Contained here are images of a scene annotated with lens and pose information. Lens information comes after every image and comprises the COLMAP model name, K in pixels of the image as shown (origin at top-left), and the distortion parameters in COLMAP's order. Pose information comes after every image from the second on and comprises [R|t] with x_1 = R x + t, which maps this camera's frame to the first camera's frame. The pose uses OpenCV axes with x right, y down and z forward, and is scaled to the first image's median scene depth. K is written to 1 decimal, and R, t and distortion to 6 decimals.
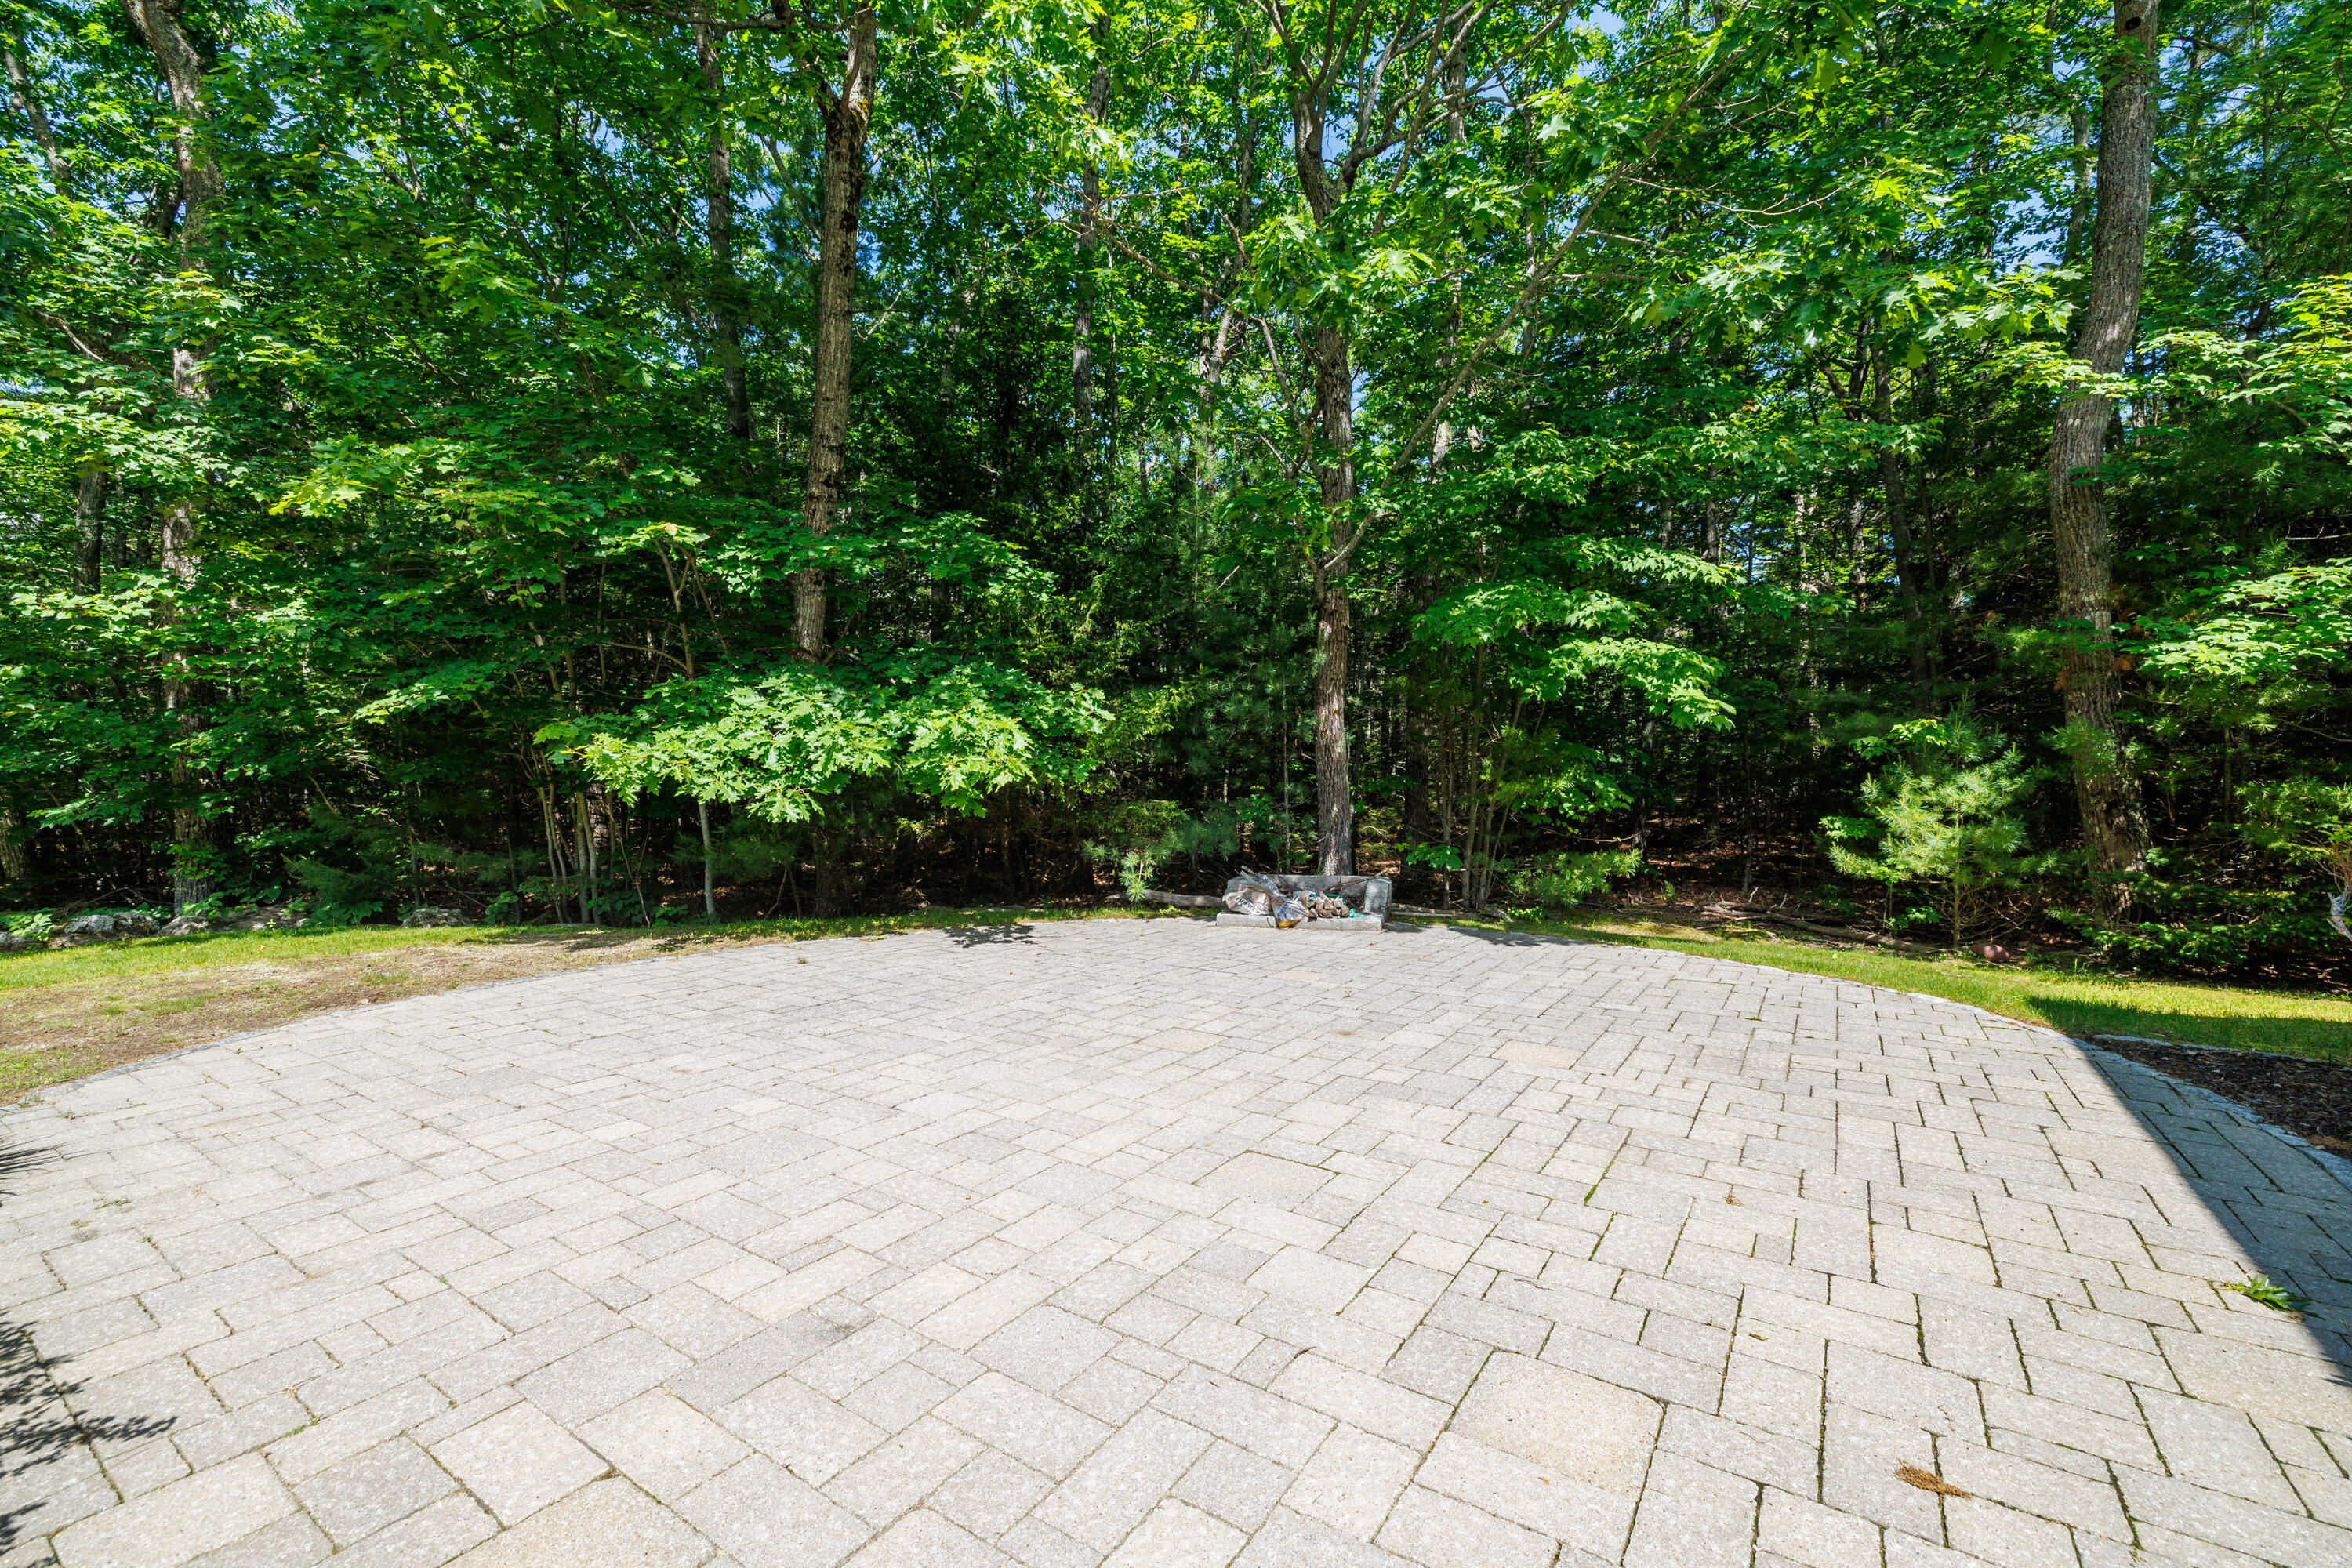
lens RADIAL K [[998.7, 0, 1176.0], [0, 998.7, 784.0], [0, 0, 1]] dist [0.000983, 0.000028]
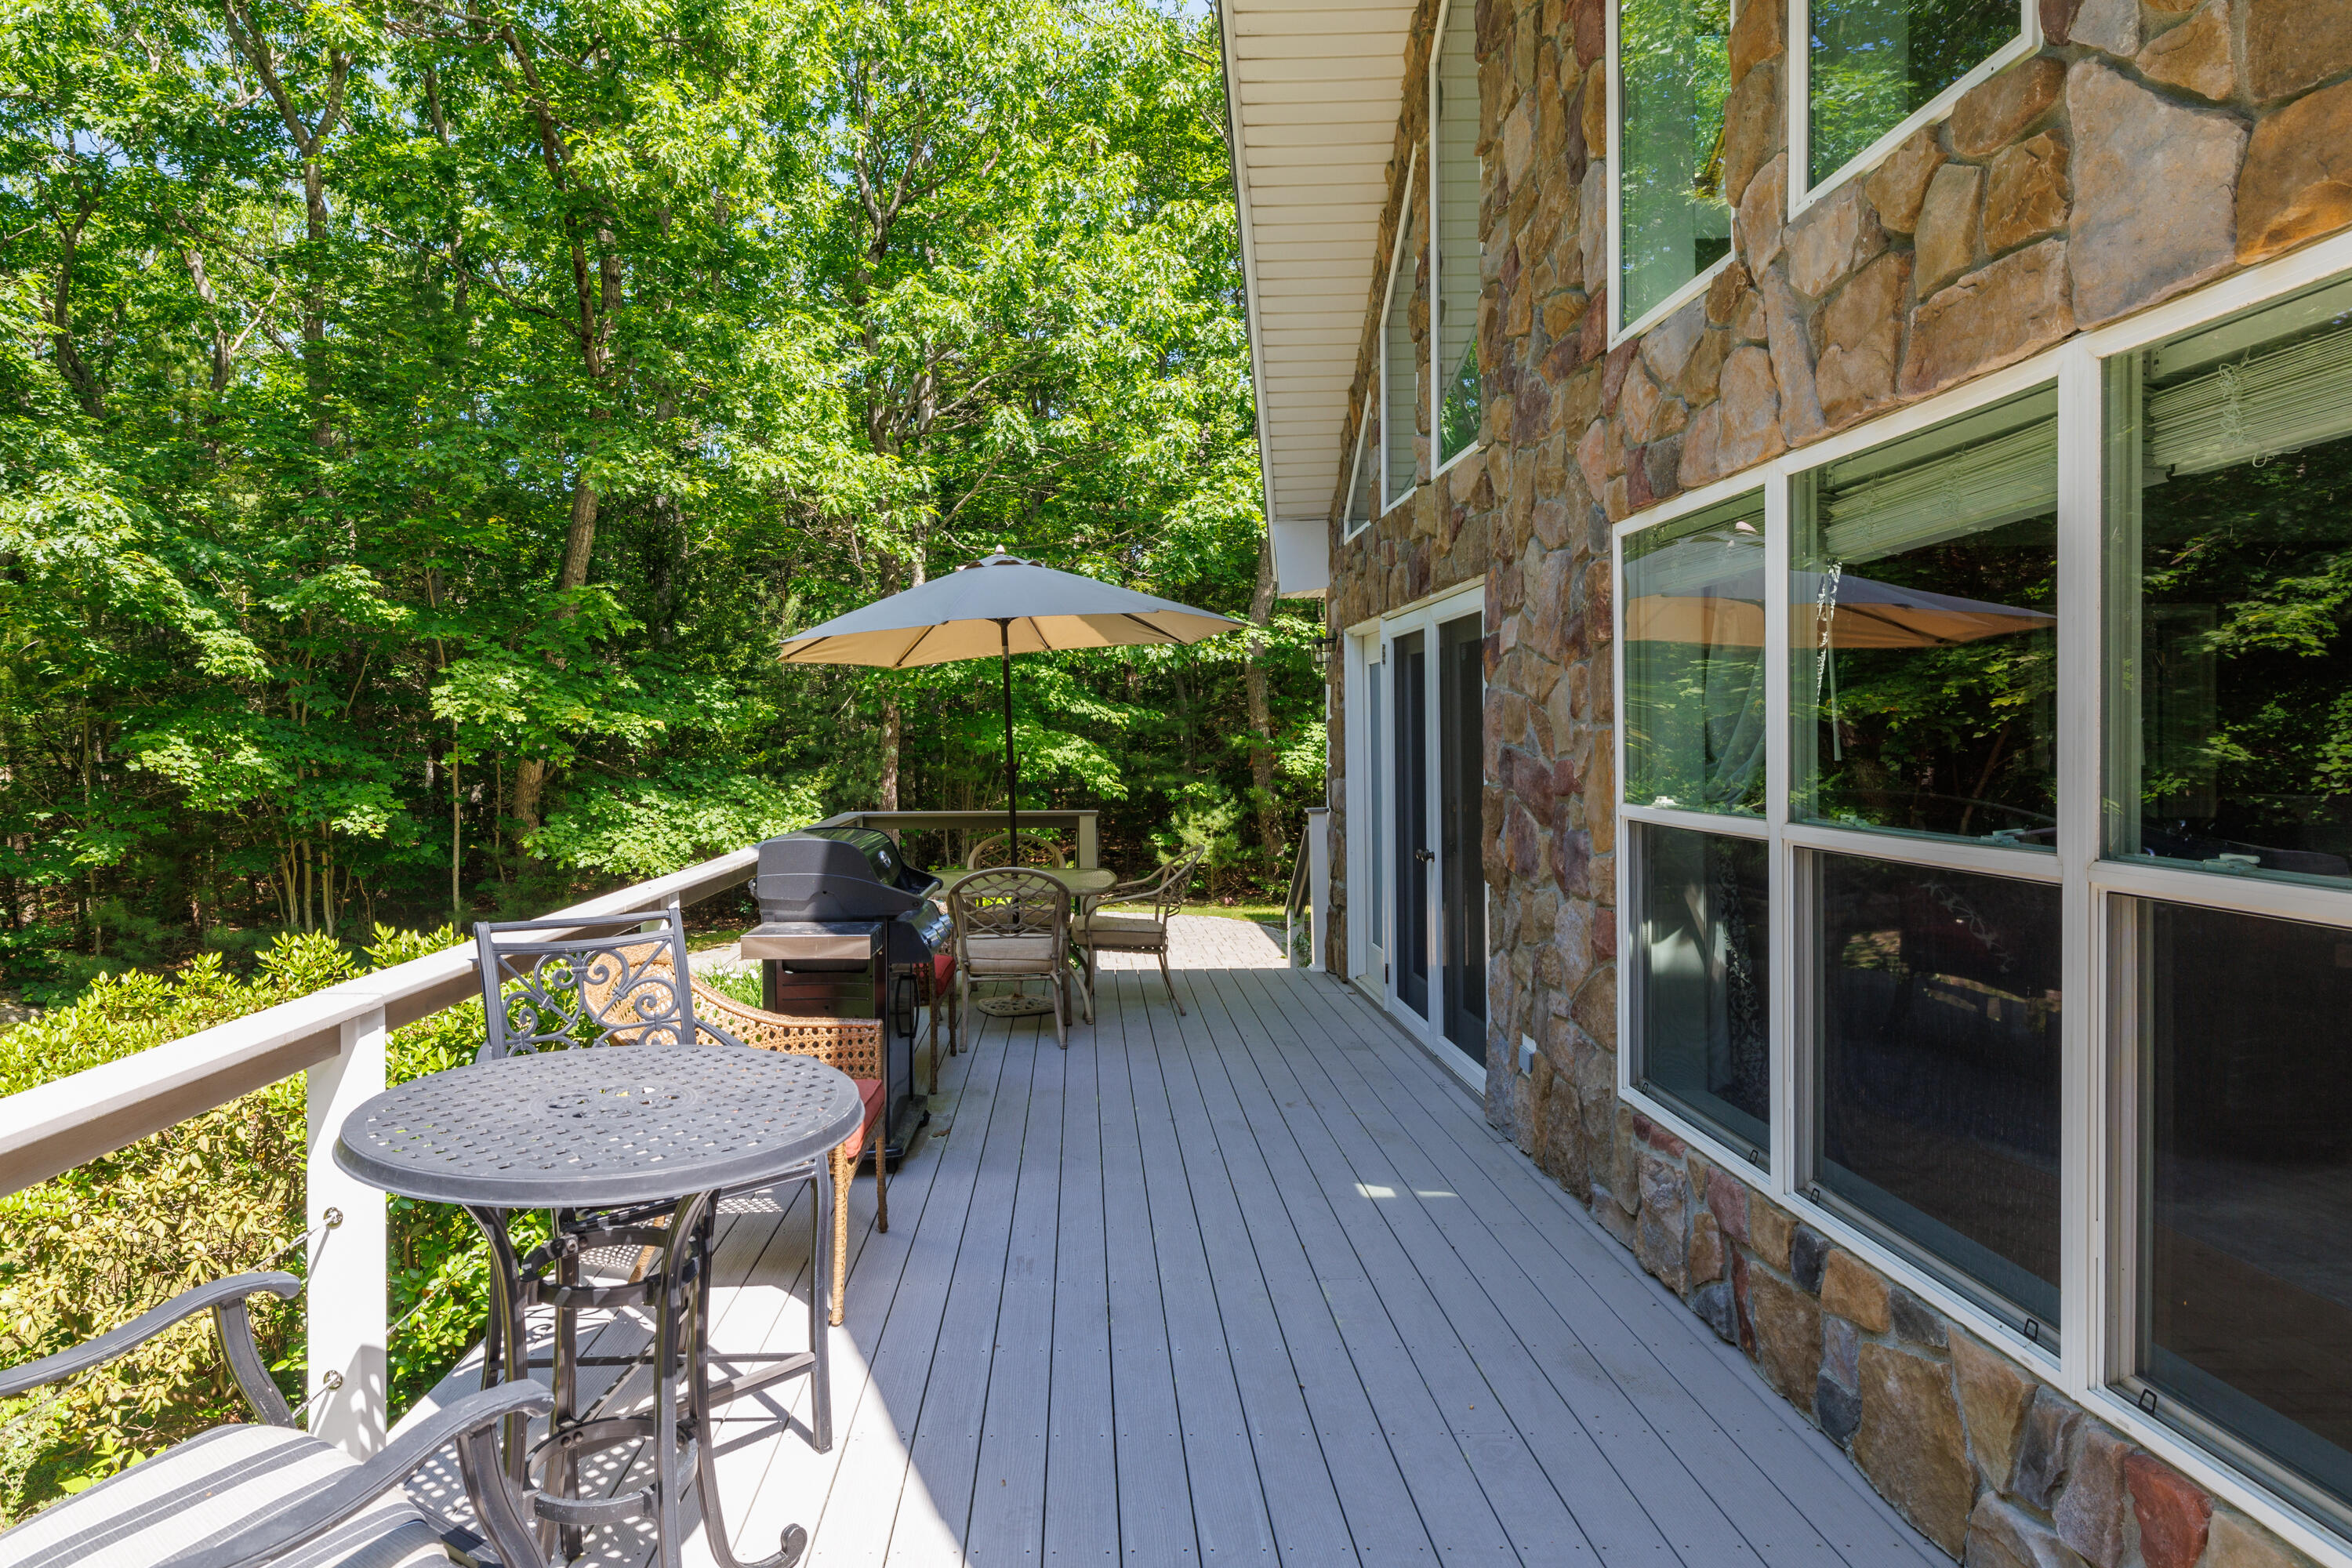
lens RADIAL K [[1356.8, 0, 1176.0], [0, 1356.8, 784.0], [0, 0, 1]] dist [-0.000027, -0.000086]
pose [[0.784402, -0.037664, 0.619108, -0.895352], [0.022379, 0.999223, 0.032434, -0.148146], [-0.619849, -0.011586, 0.784636, -1.015484]]
